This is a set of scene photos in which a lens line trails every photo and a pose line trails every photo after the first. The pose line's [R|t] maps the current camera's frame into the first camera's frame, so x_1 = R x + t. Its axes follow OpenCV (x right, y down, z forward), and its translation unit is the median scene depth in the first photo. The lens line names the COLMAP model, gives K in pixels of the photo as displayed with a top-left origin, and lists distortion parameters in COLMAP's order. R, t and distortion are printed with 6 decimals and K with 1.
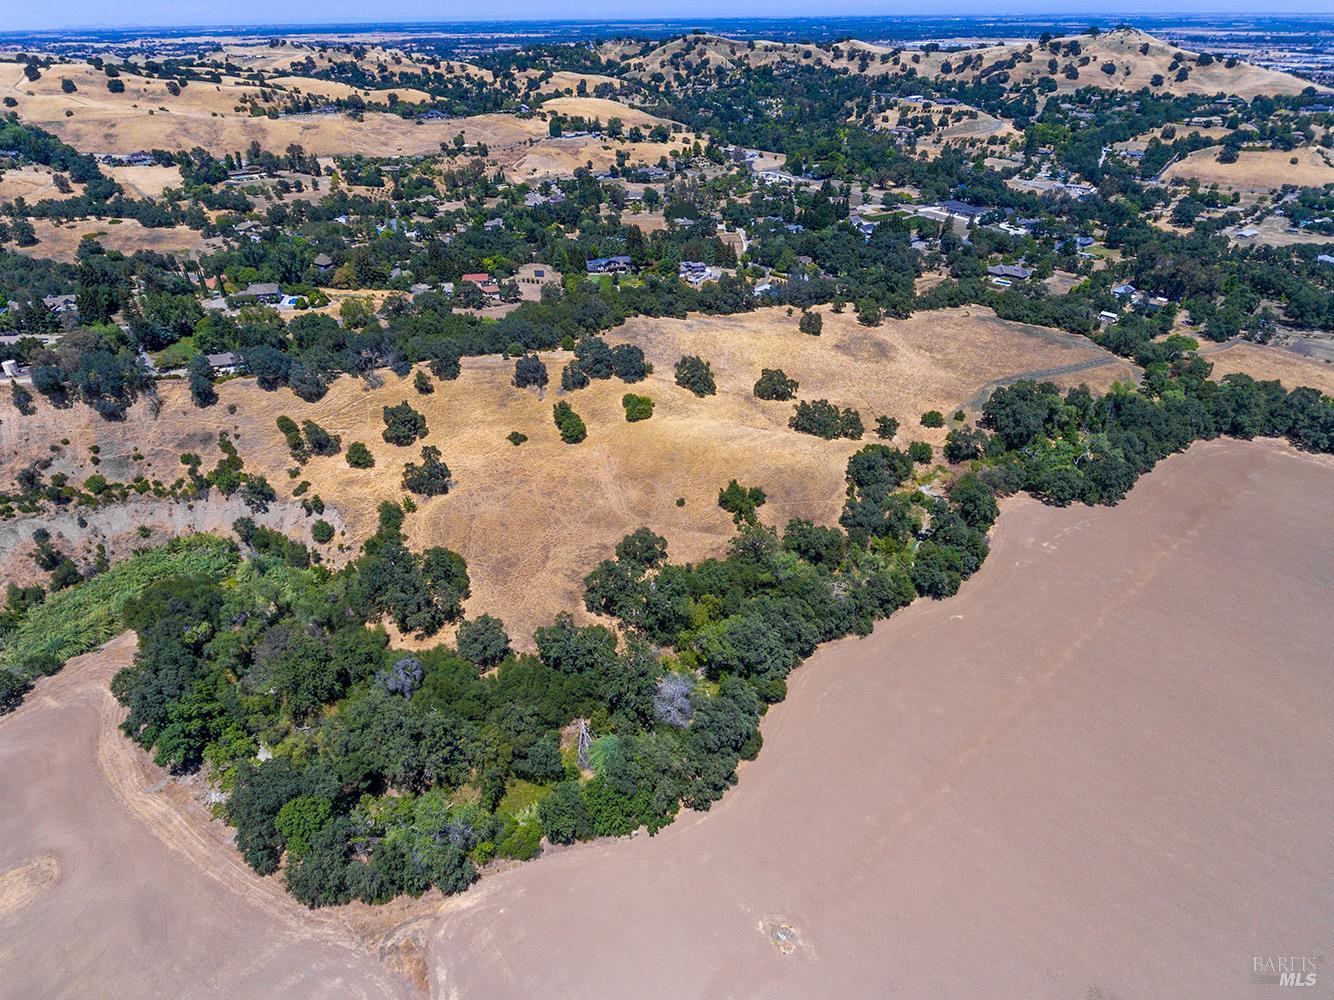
lens RADIAL K [[787.4, 0, 660.0], [0, 787.4, 475.3], [0, 0, 1]] dist [-0.008267, 0.002602]
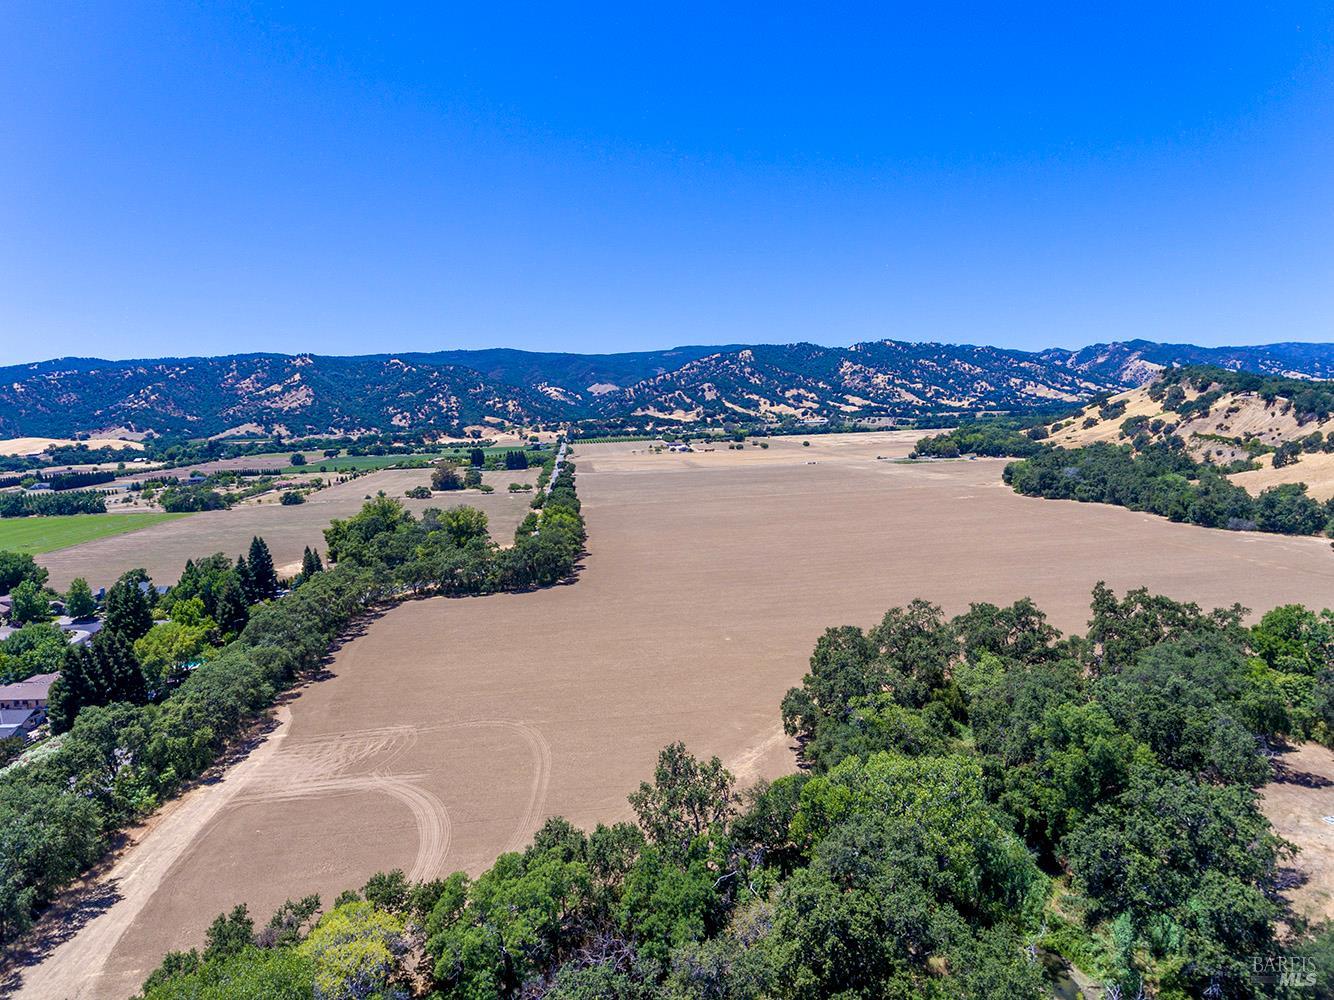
lens RADIAL K [[787.4, 0, 655.4], [0, 787.4, 490.7], [0, 0, 1]] dist [-0.008267, 0.002602]
pose [[-0.576902, 0.108730, -0.809544, 0.679970], [-0.382992, 0.839391, 0.385668, -0.027809], [0.721458, 0.532541, -0.442604, 0.306510]]
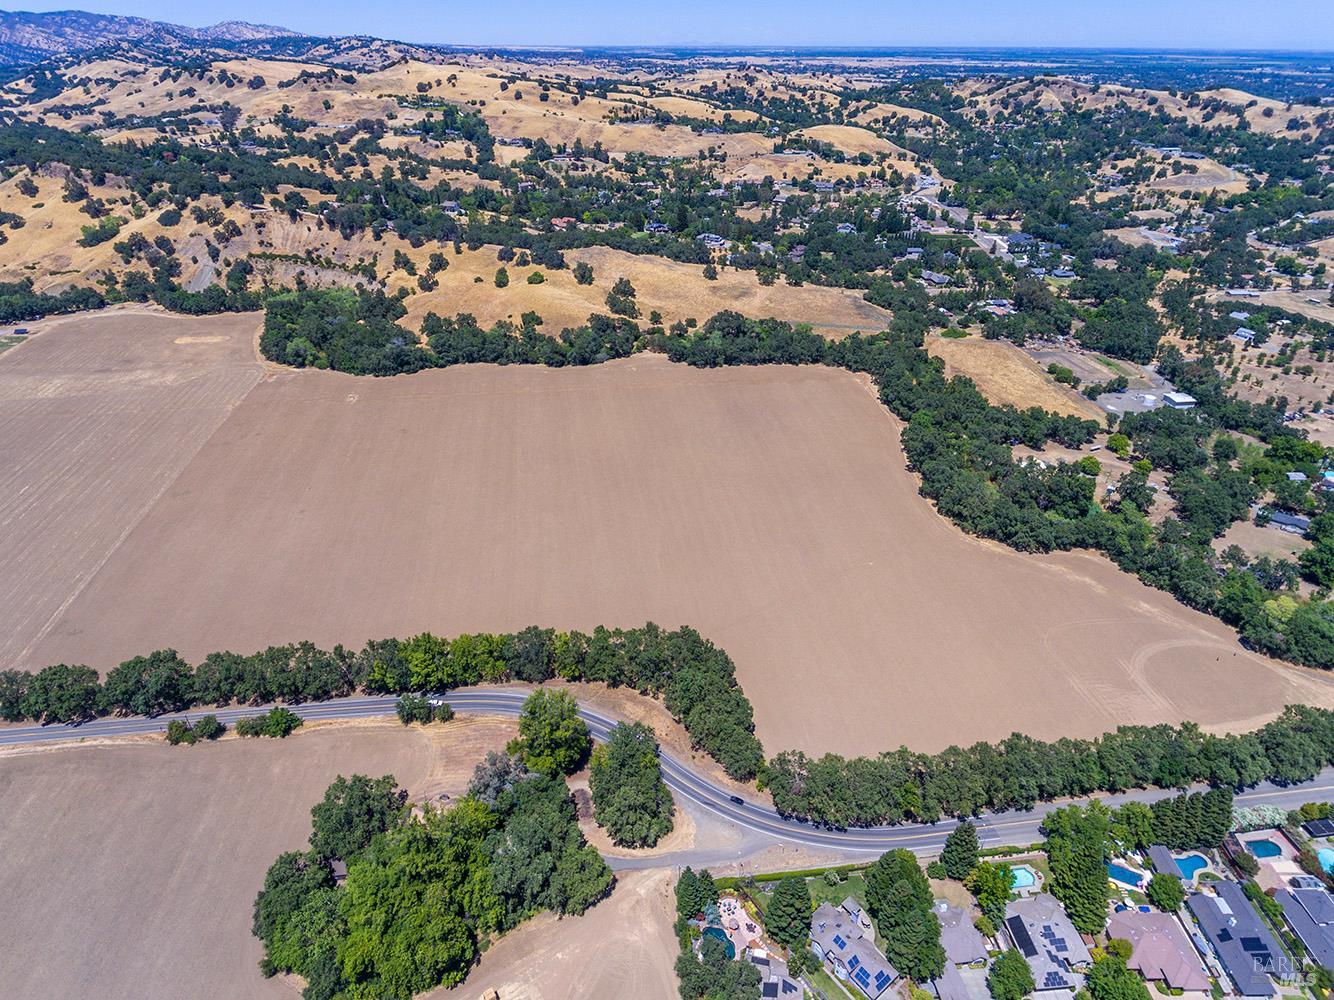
lens RADIAL K [[787.4, 0, 660.2], [0, 787.4, 479.3], [0, 0, 1]] dist [-0.008267, 0.002602]
pose [[0.825777, 0.286360, -0.485892, 0.552506], [-0.295356, 0.953502, 0.059986, 0.075476], [0.480477, 0.093976, 0.871958, -0.207191]]
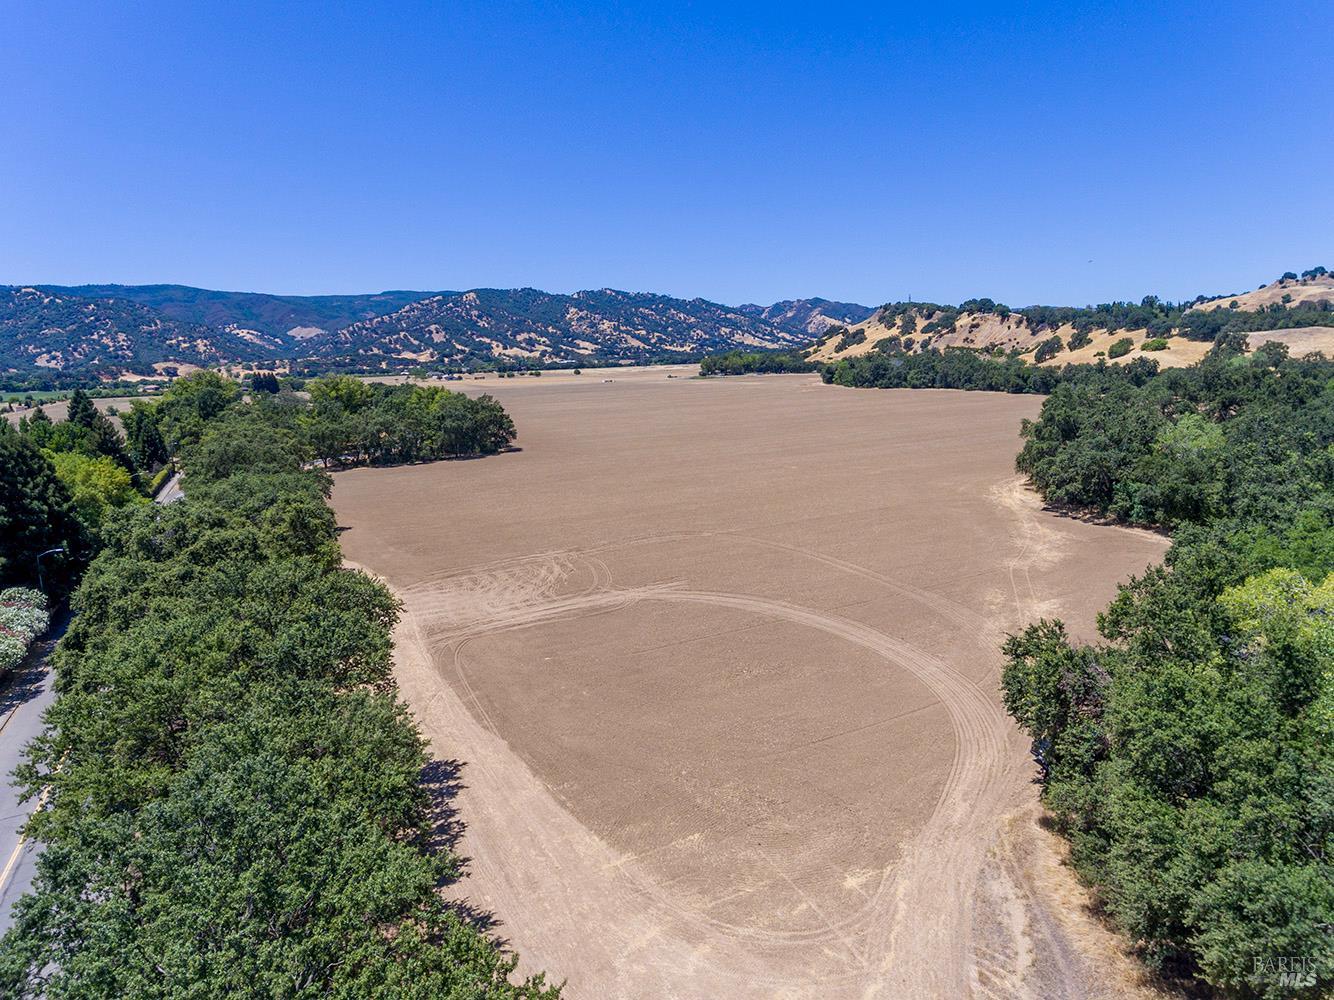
lens RADIAL K [[787.4, 0, 658.2], [0, 787.4, 485.6], [0, 0, 1]] dist [-0.008267, 0.002602]
pose [[-0.247050, 0.171287, -0.953744, 0.689472], [-0.467061, 0.841324, 0.272081, 0.069933], [0.849011, 0.512674, -0.127848, 0.229367]]
